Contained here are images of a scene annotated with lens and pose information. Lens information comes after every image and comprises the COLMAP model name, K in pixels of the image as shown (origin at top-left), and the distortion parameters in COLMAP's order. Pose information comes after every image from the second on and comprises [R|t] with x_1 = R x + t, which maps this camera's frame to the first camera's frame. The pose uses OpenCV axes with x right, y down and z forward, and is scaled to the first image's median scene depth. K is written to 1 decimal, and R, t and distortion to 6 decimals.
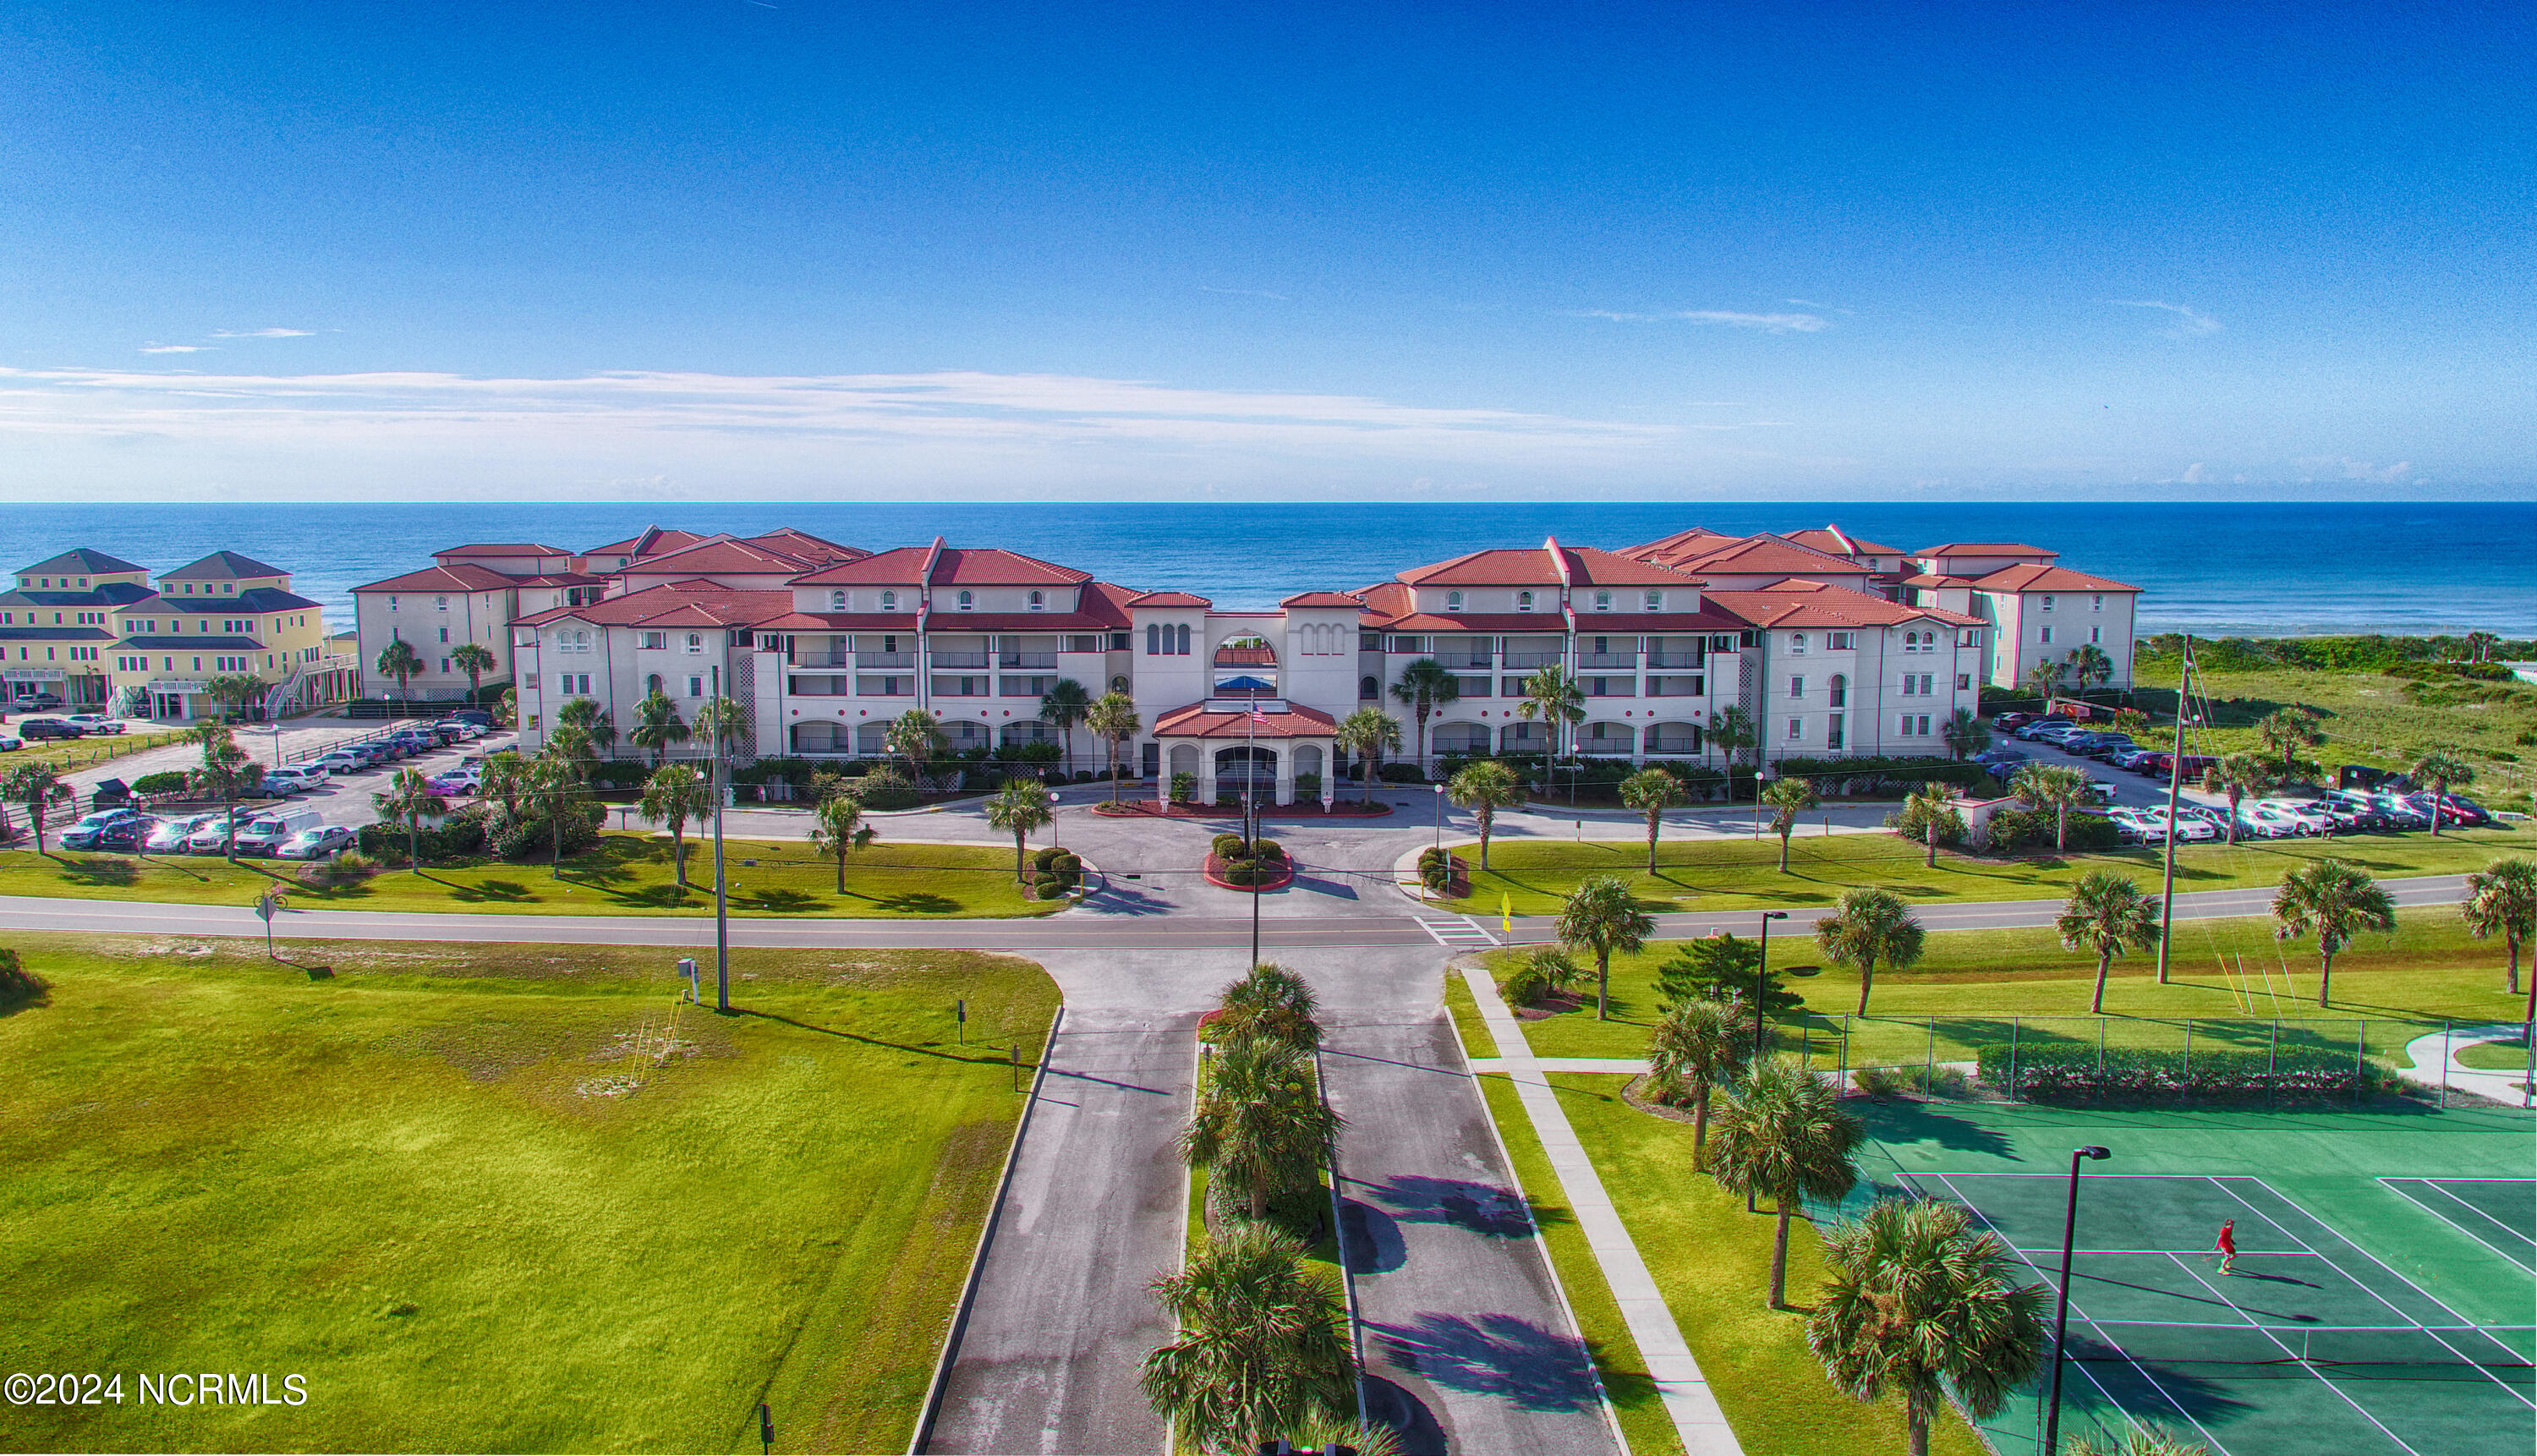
lens RADIAL K [[1751.0, 0, 1220.2], [0, 1751.0, 737.3], [0, 0, 1]] dist [-0.000220, -0.002234]
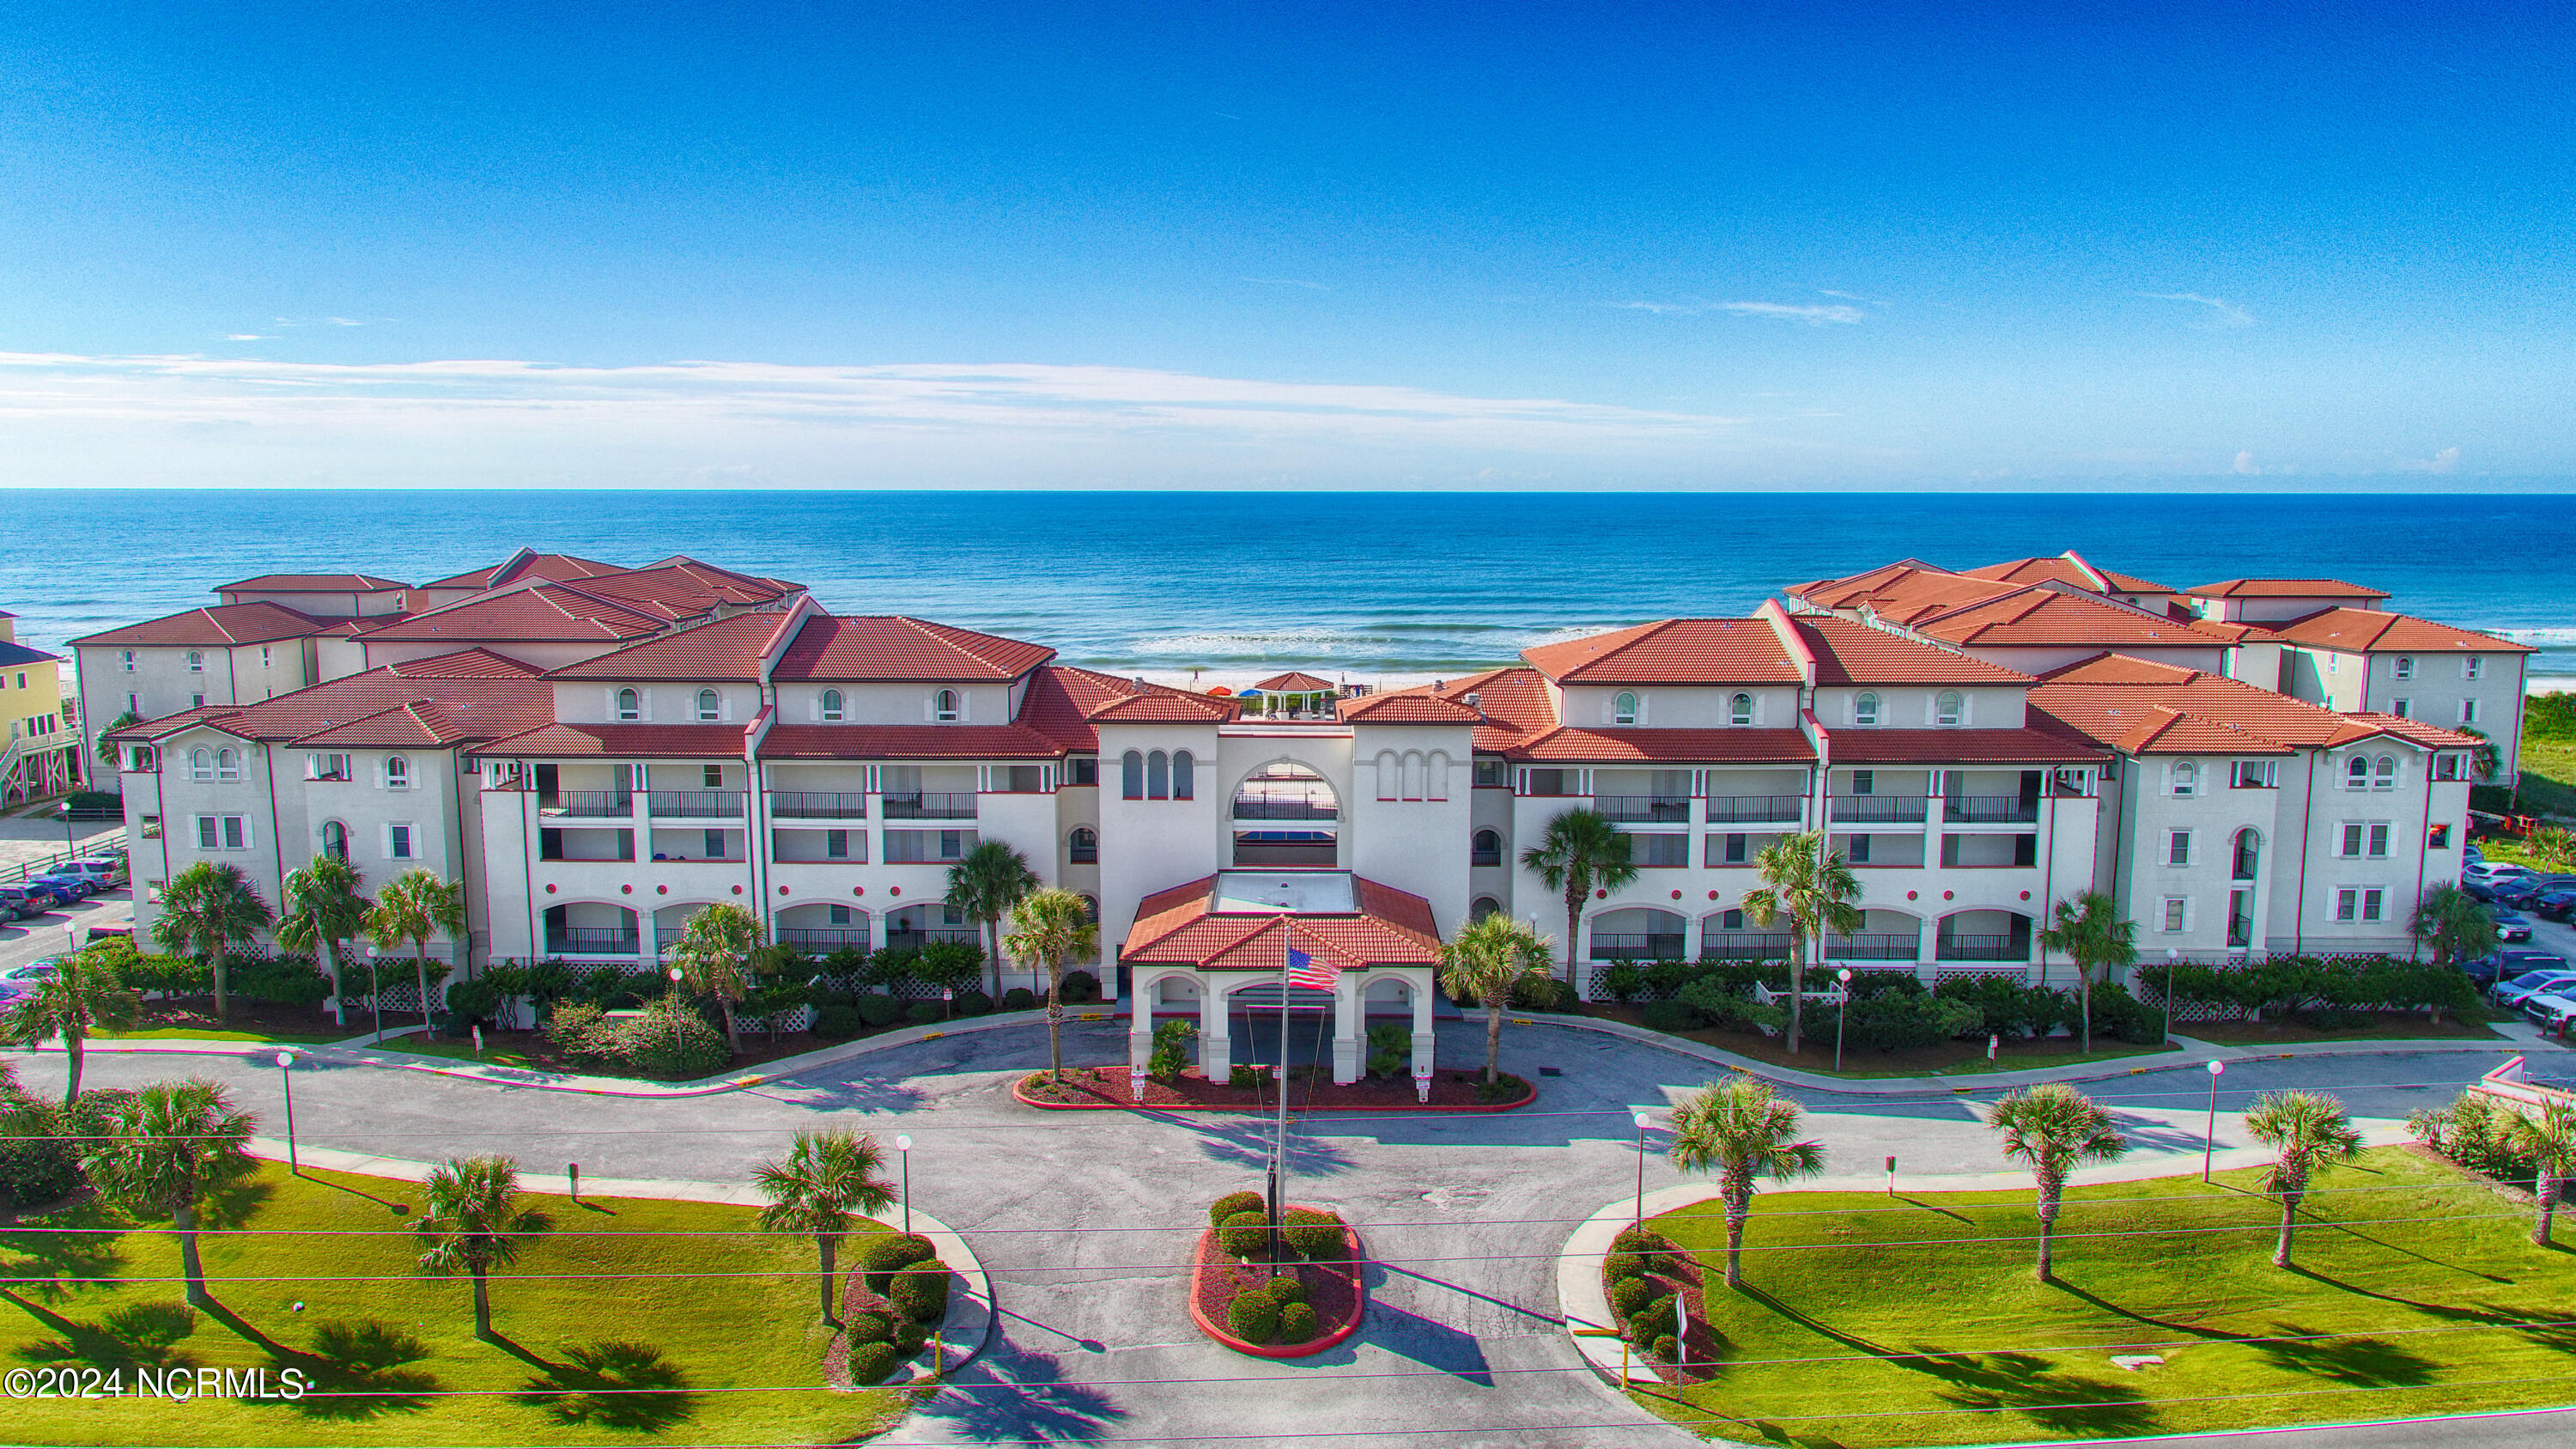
lens RADIAL K [[1721.3, 0, 1281.8], [0, 1721.3, 725.9], [0, 0, 1]] dist [-0.005930, 0.005963]
pose [[0.999991, 0.002640, -0.003280, 0.014945], [-0.002632, 0.999993, 0.002519, -0.072950], [0.003287, -0.002511, 0.999991, 0.394946]]
